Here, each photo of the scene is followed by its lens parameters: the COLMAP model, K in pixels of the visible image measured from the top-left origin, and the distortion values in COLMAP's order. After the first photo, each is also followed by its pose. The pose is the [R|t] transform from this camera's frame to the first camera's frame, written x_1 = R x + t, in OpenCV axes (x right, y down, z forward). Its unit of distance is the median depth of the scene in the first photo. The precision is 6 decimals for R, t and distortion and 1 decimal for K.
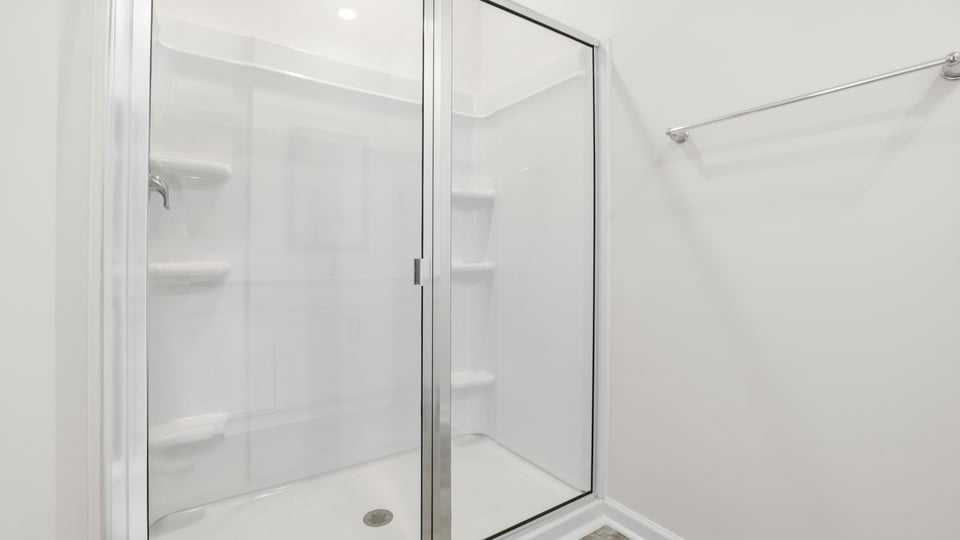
lens RADIAL K [[418.8, 0, 474.2], [0, 418.8, 260.5], [0, 0, 1]] dist [-0.048471, 0.020467]
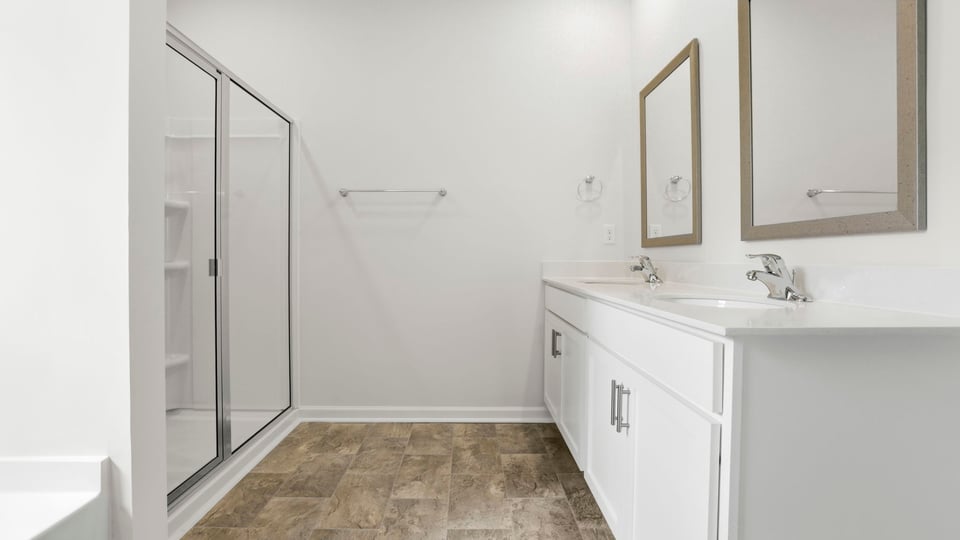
lens RADIAL K [[418.8, 0, 474.2], [0, 418.8, 260.5], [0, 0, 1]] dist [-0.048471, 0.020467]
pose [[0.549985, -0.005180, 0.835159, -0.645669], [-0.003465, 0.999958, 0.008484, -0.011871], [-0.835168, -0.007560, 0.549944, -0.453611]]
